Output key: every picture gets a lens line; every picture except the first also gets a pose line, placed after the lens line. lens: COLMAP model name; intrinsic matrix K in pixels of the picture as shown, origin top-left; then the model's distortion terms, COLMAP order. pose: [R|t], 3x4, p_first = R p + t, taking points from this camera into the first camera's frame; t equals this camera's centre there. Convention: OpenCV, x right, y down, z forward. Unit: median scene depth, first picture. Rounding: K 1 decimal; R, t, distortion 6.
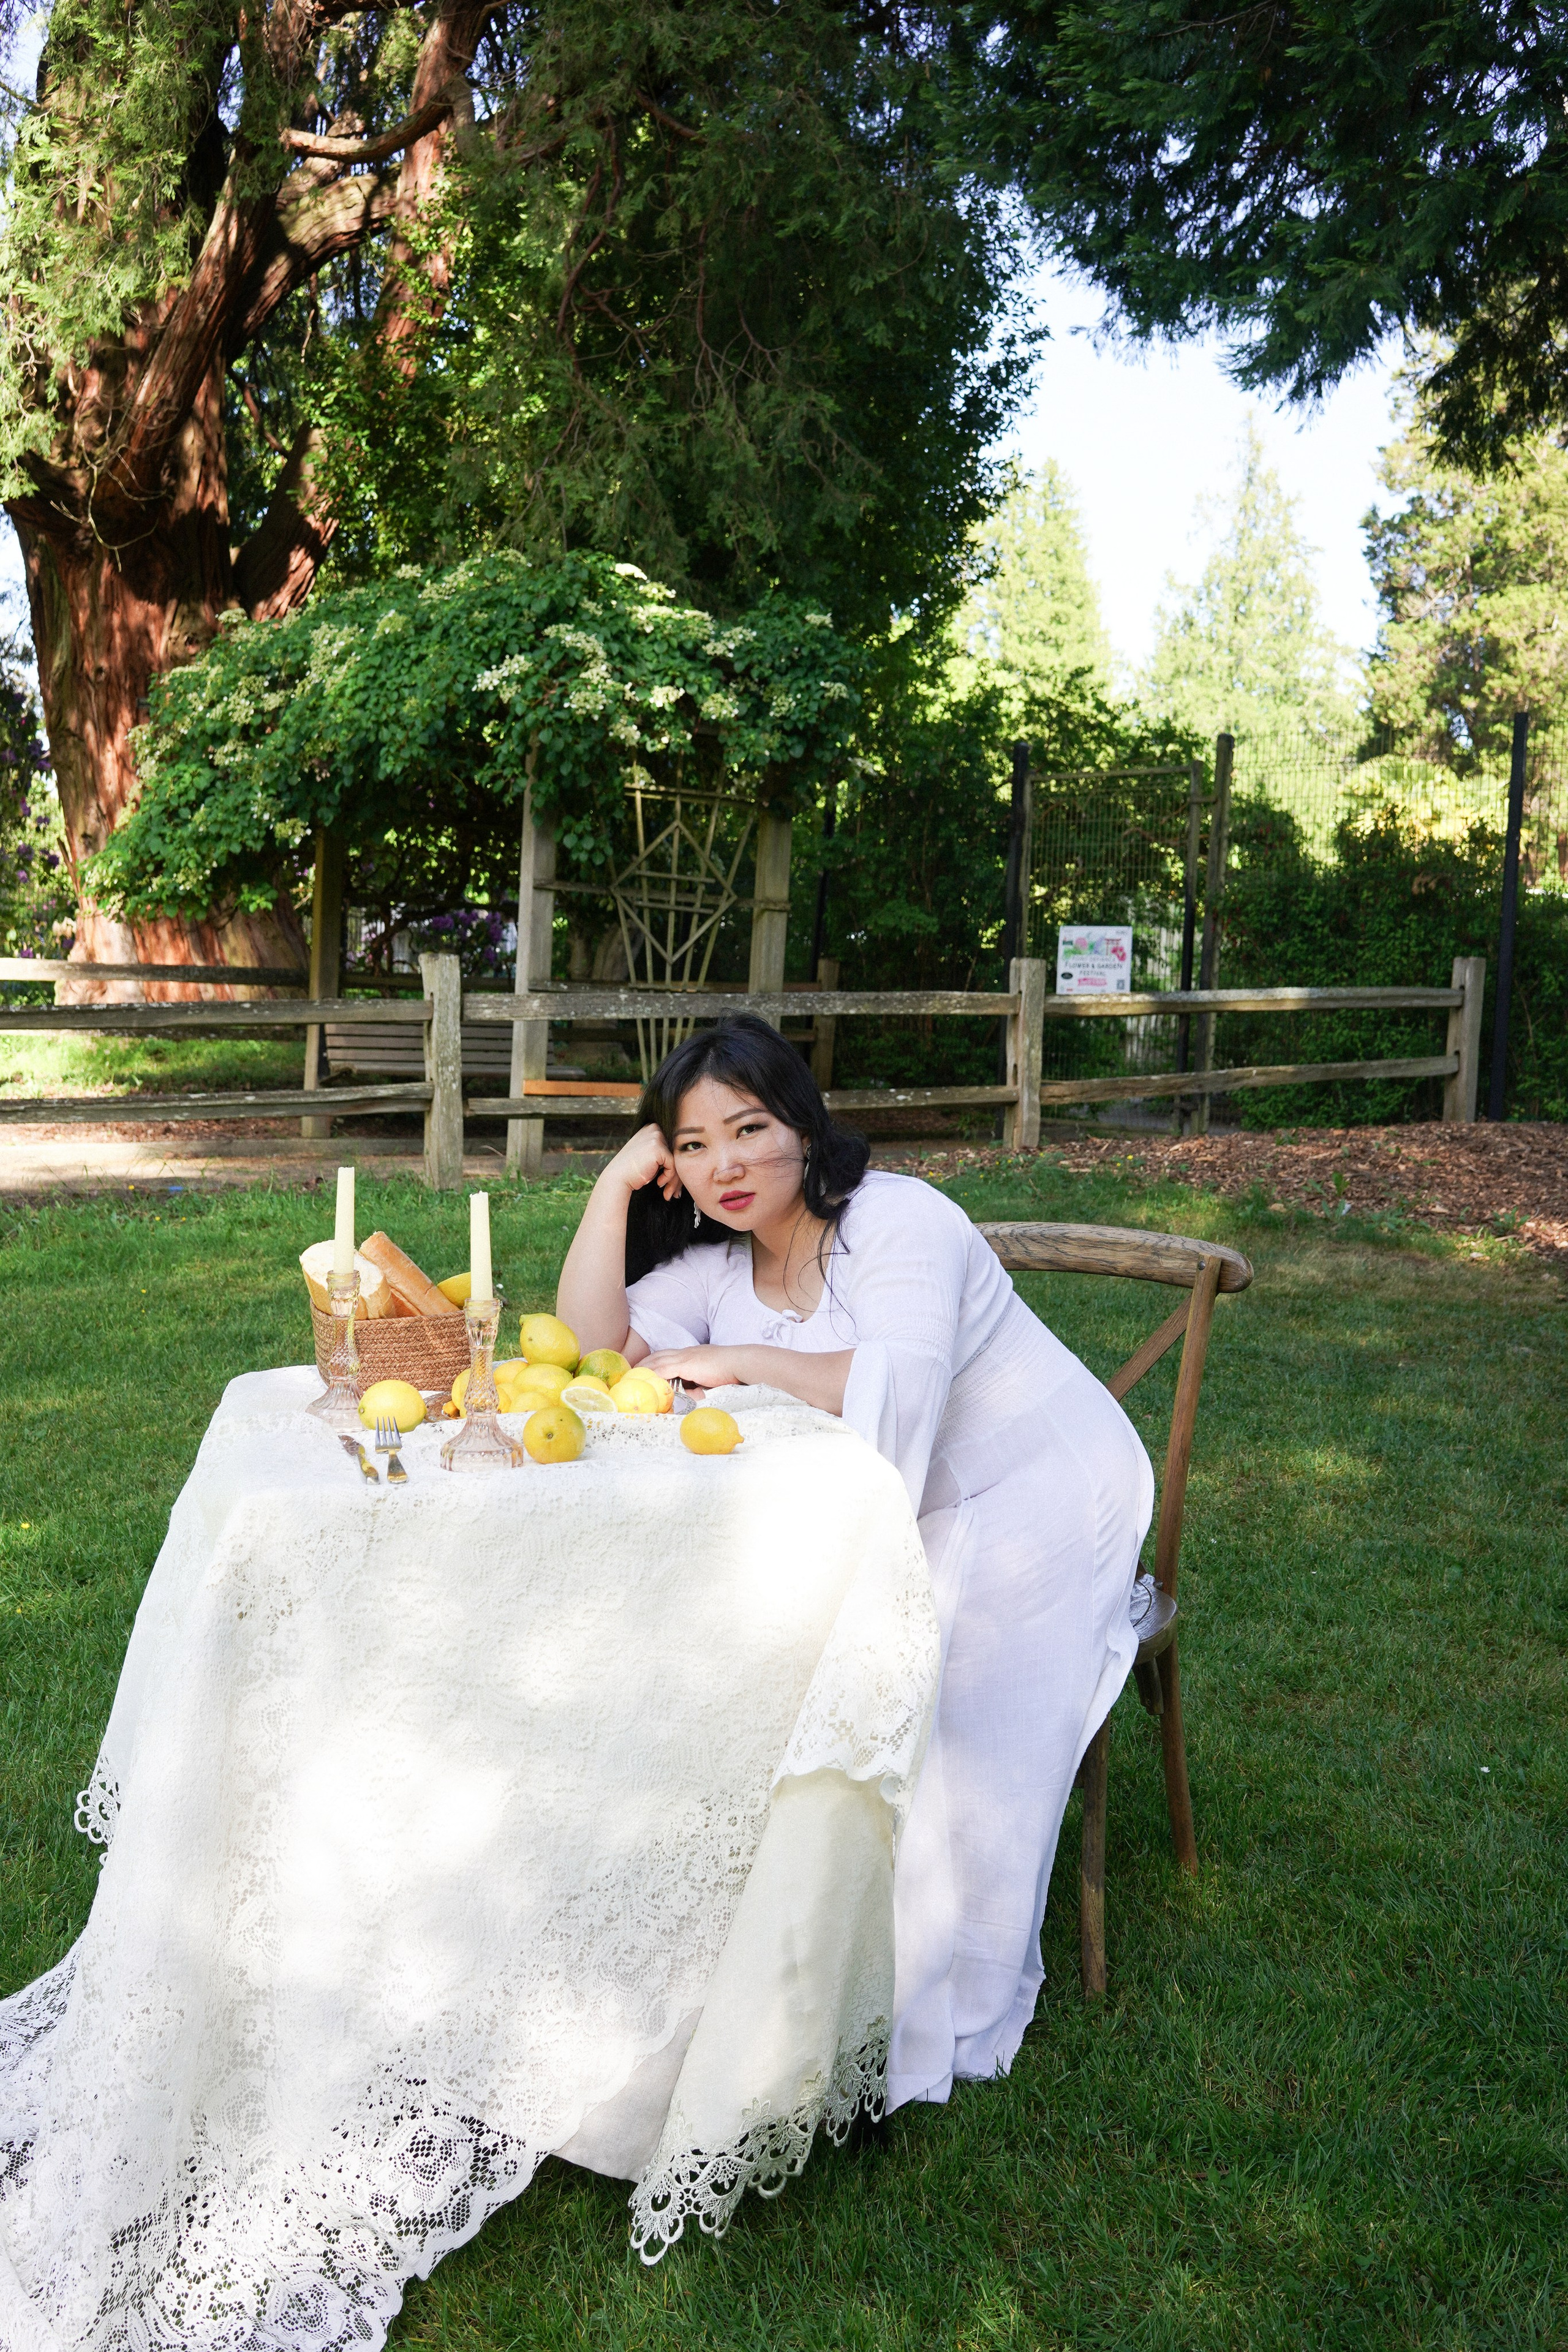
lens RADIAL K [[2380.6, 0, 811.2], [0, 2380.6, 1201.5], [0, 0, 1]] dist [0.005112, 0.000000]
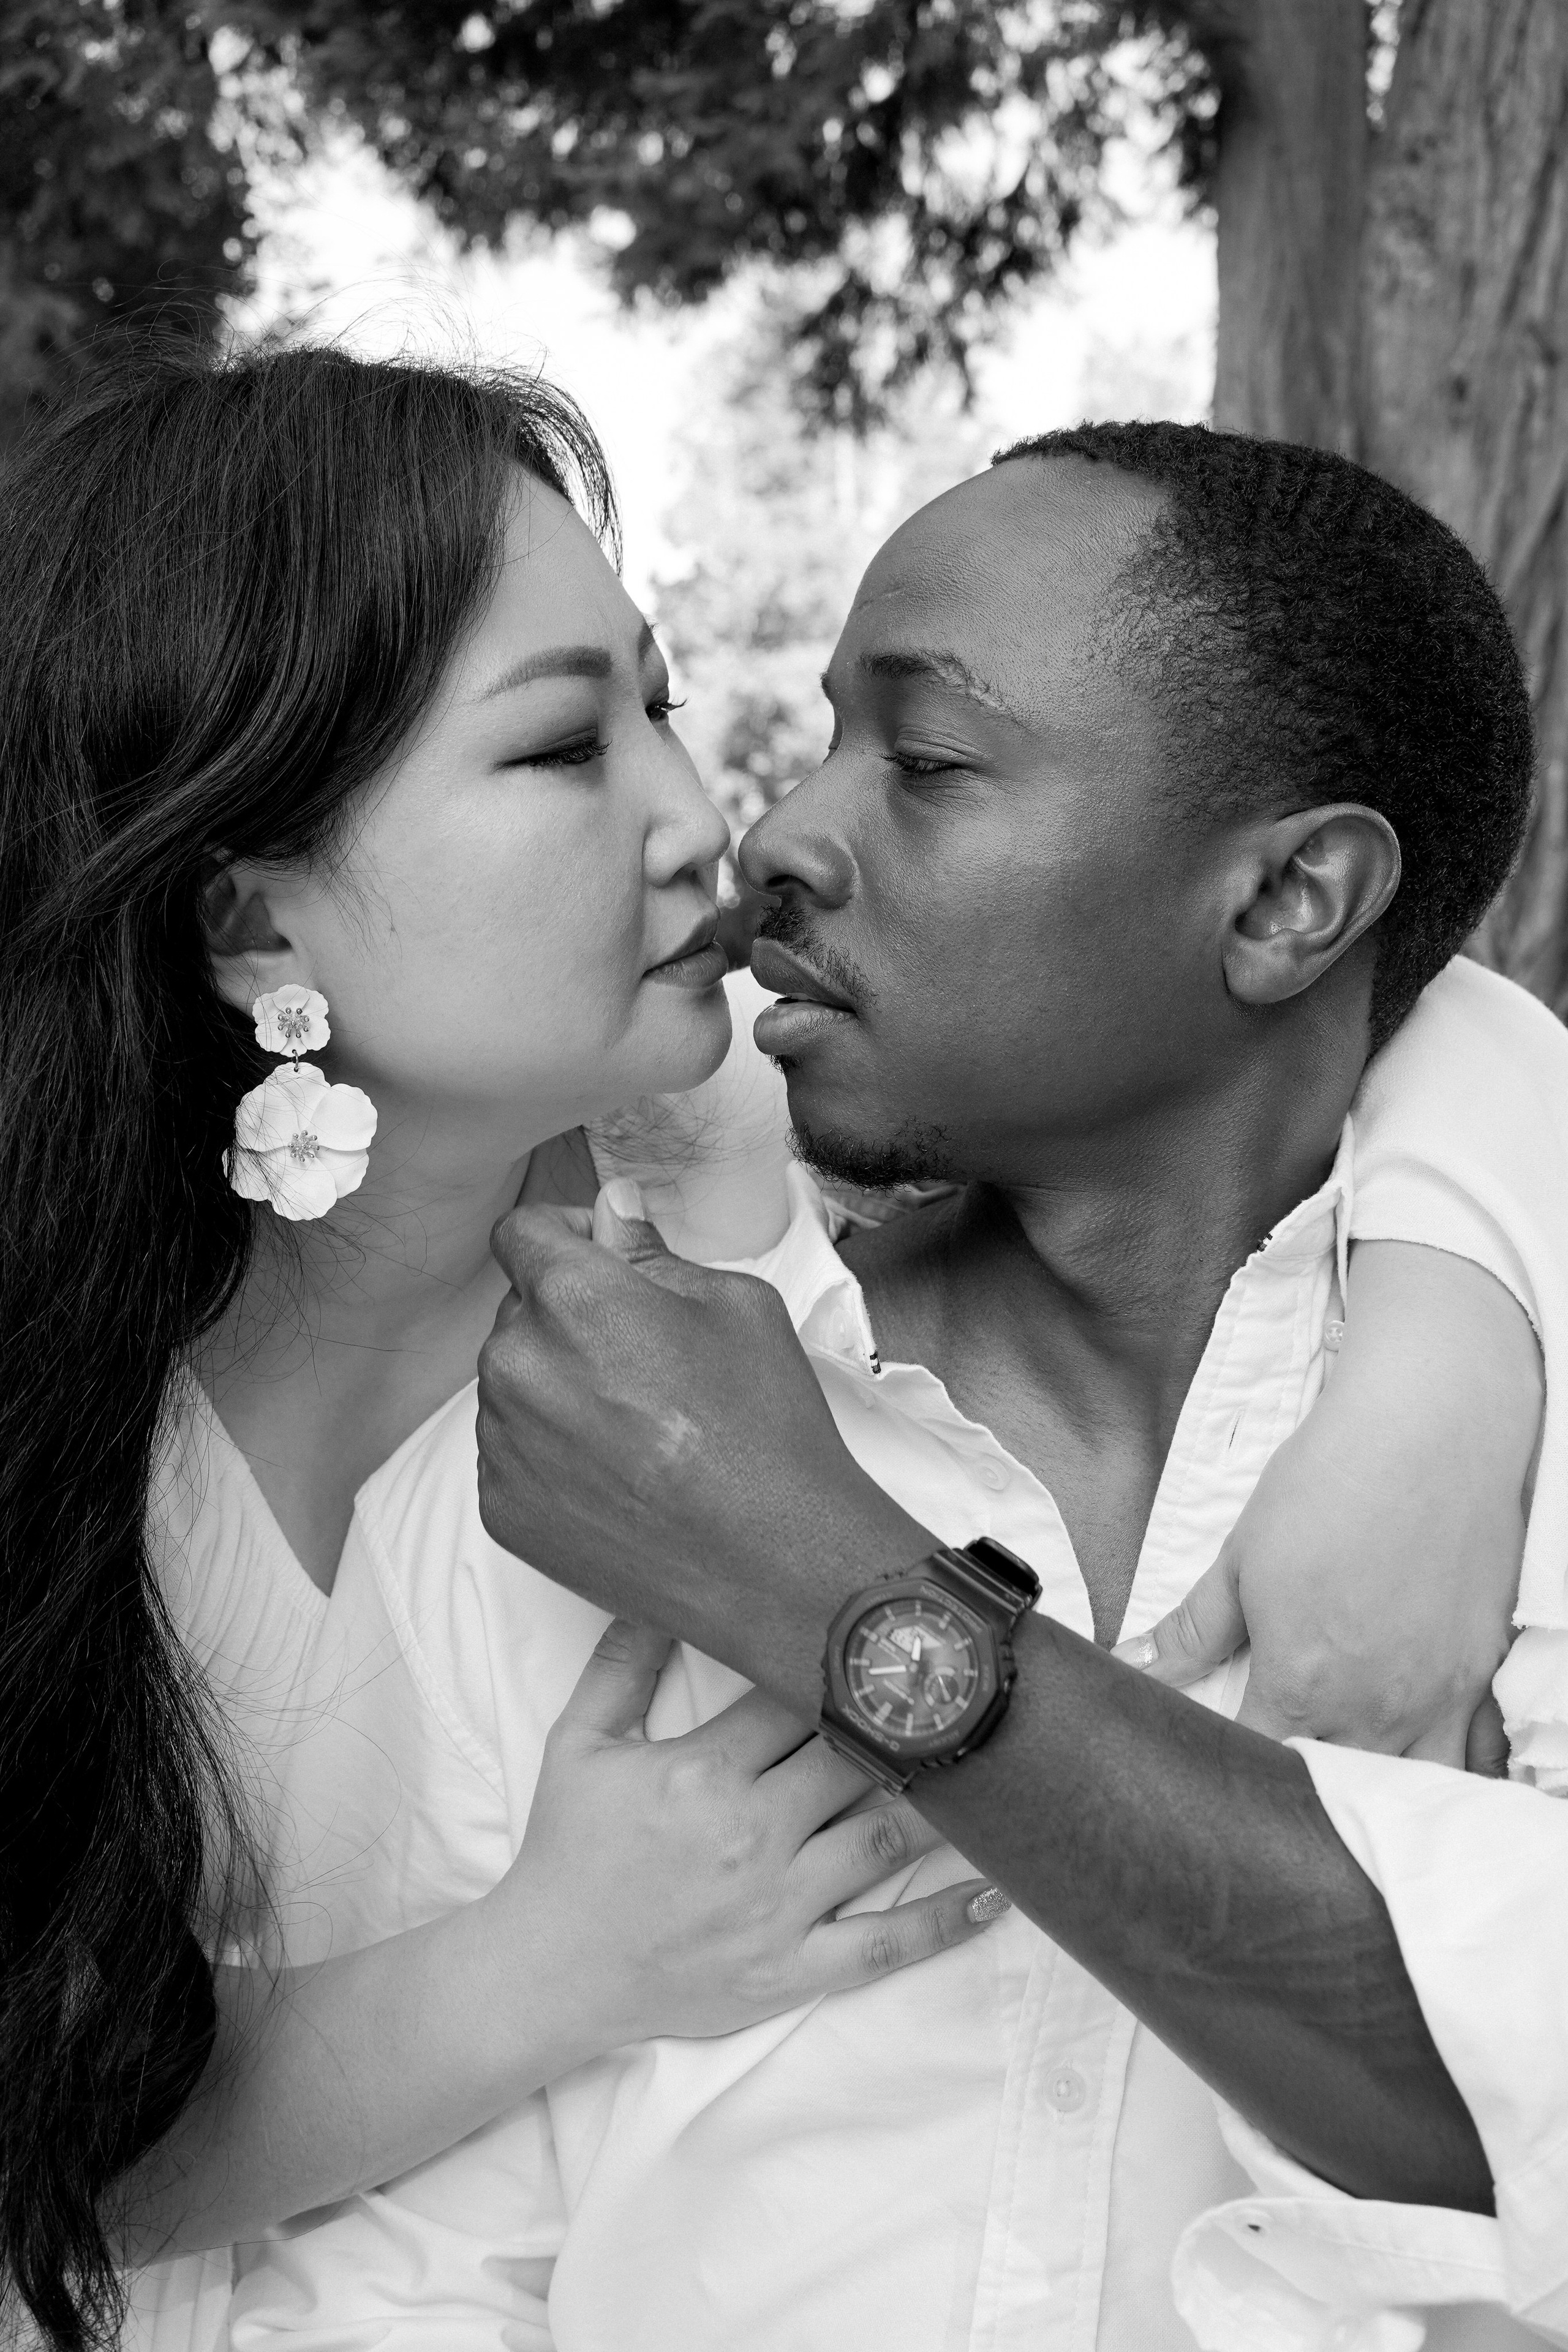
lens RADIAL K [[2380.6, 0, 777.7], [0, 2380.6, 1223.8], [0, 0, 1]] dist [0.005112, 0.000000]
pose [[0.961100, -0.056756, 0.270308, 0.003098], [0.062425, 0.997972, -0.012416, -0.009767], [-0.269055, 0.028807, 0.962694, 0.194728]]
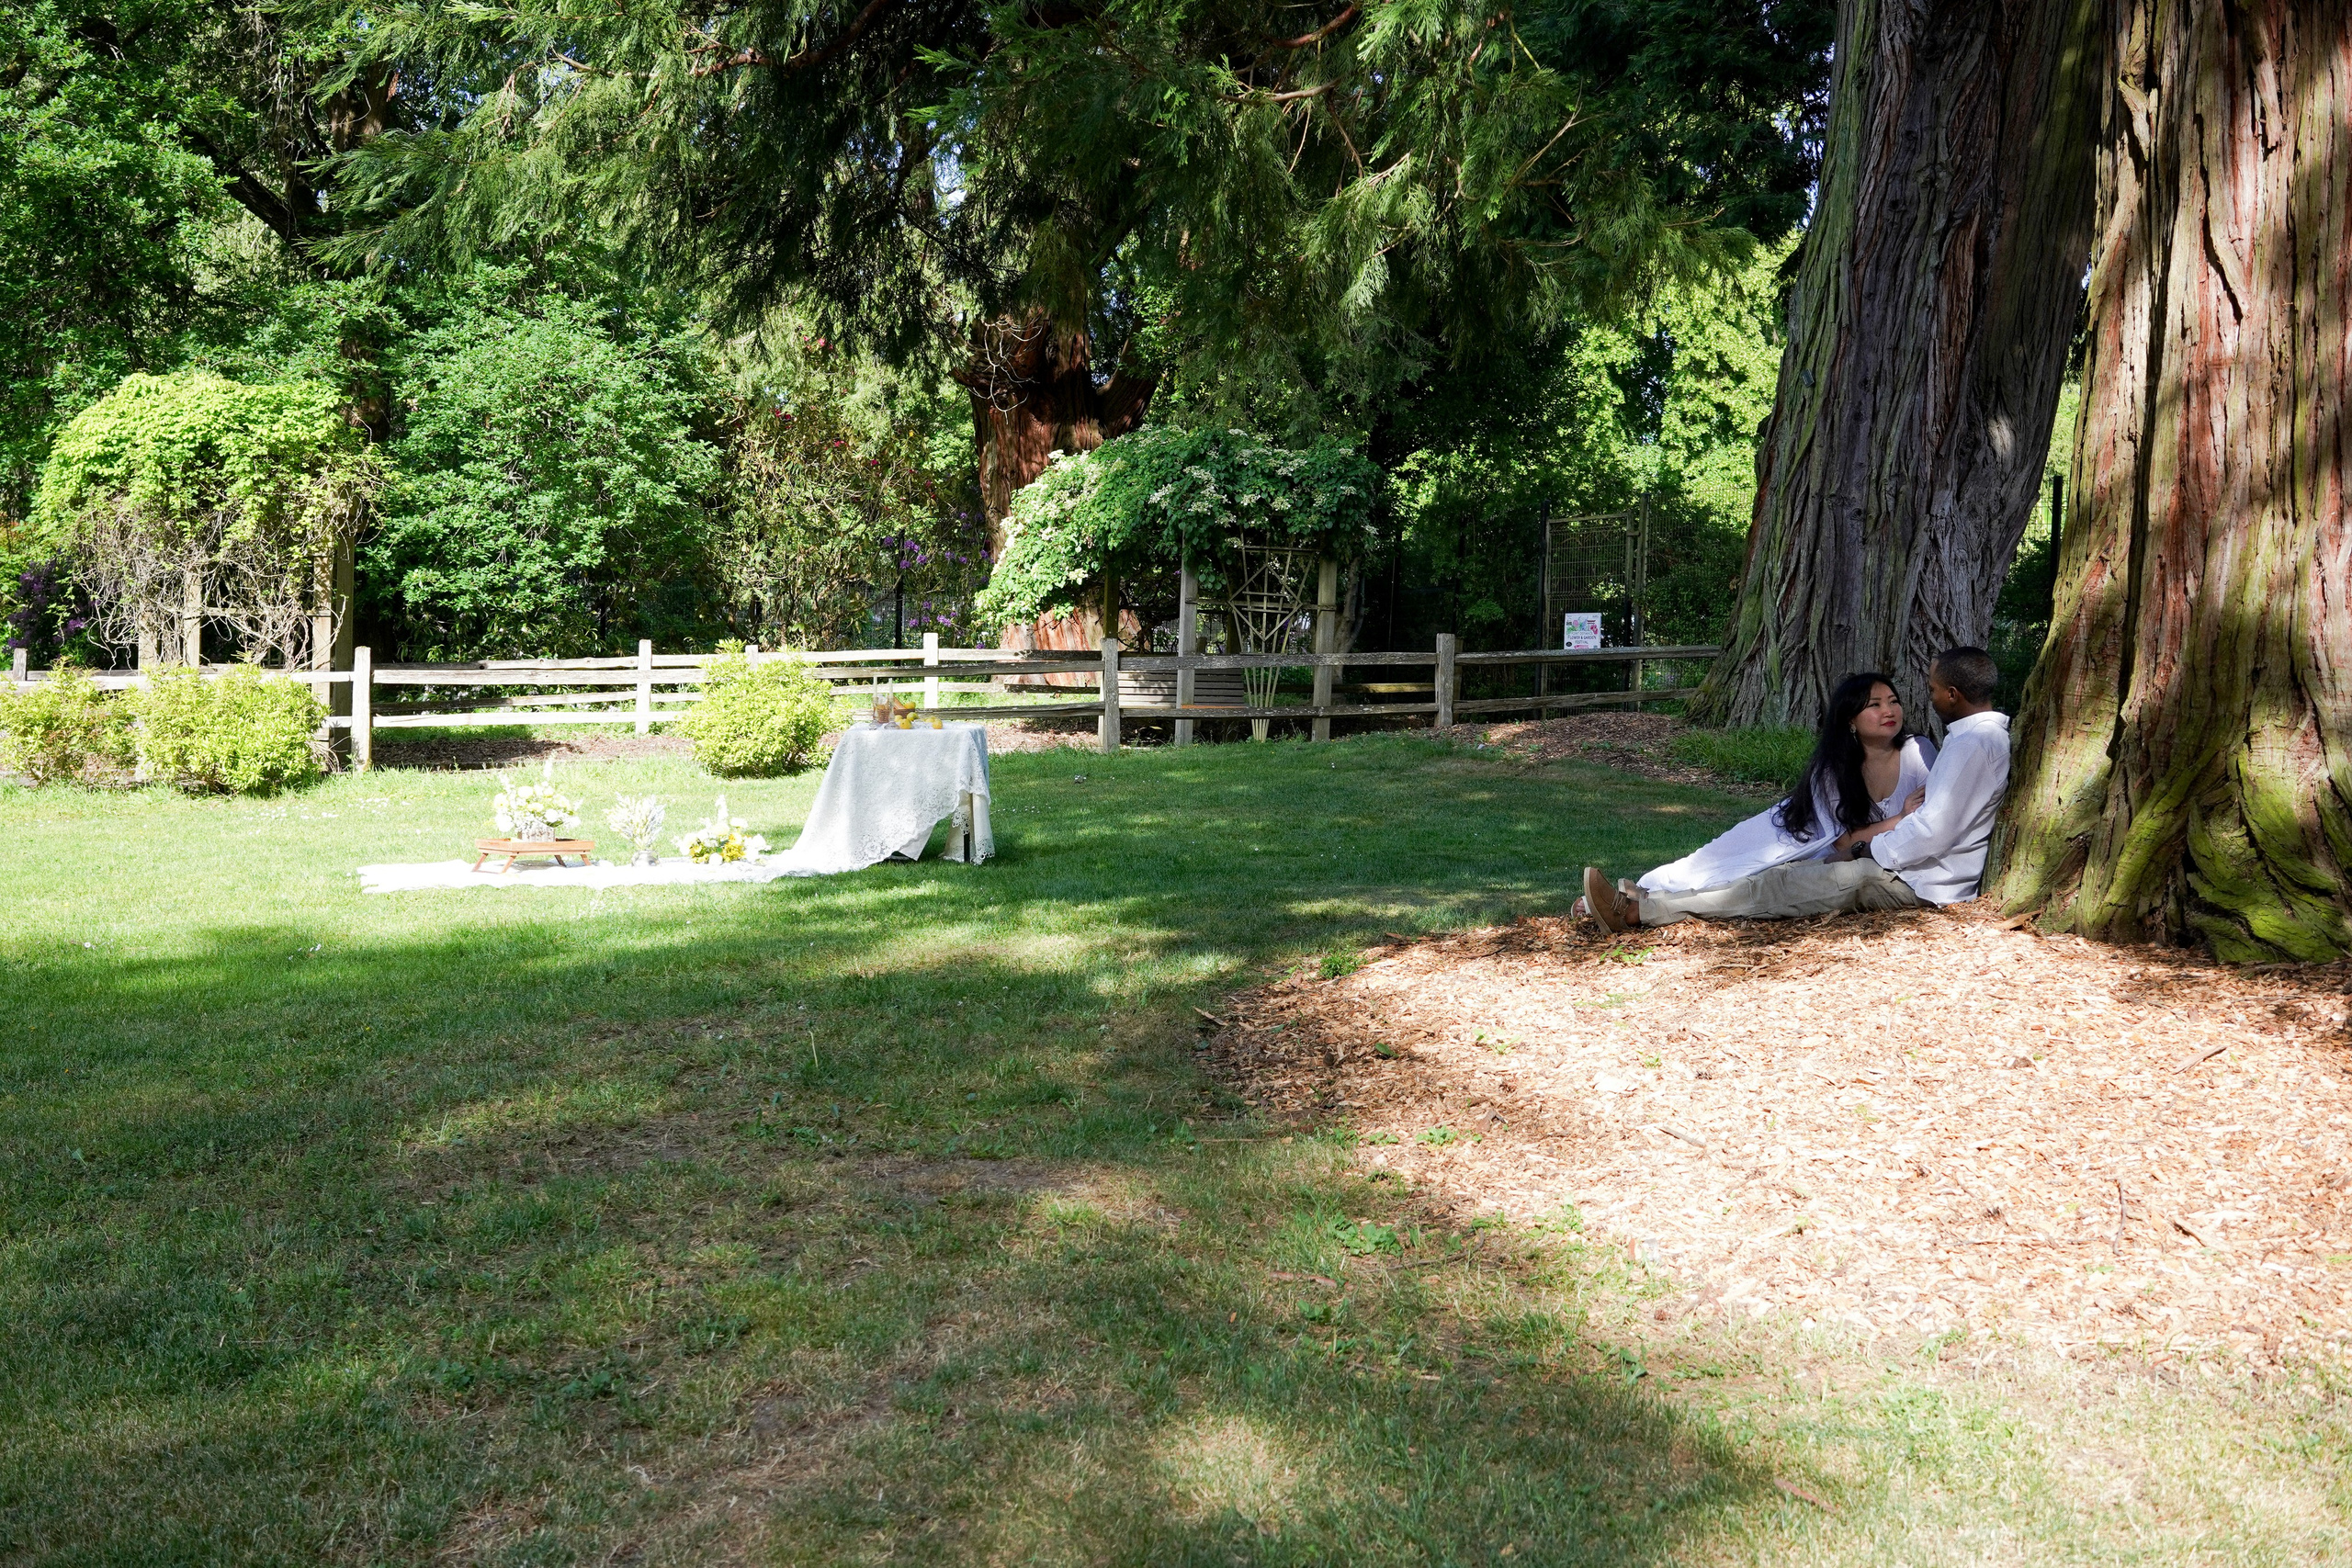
lens RADIAL K [[2380.4, 0, 1200.4], [0, 2380.4, 772.5], [0, 0, 1]] dist [0.005112, 0.000000]
pose [[0.963190, -0.009314, -0.268659, 0.355903], [-0.003994, 0.998793, -0.048946, 0.084302], [0.268791, 0.048218, 0.961991, -0.714346]]
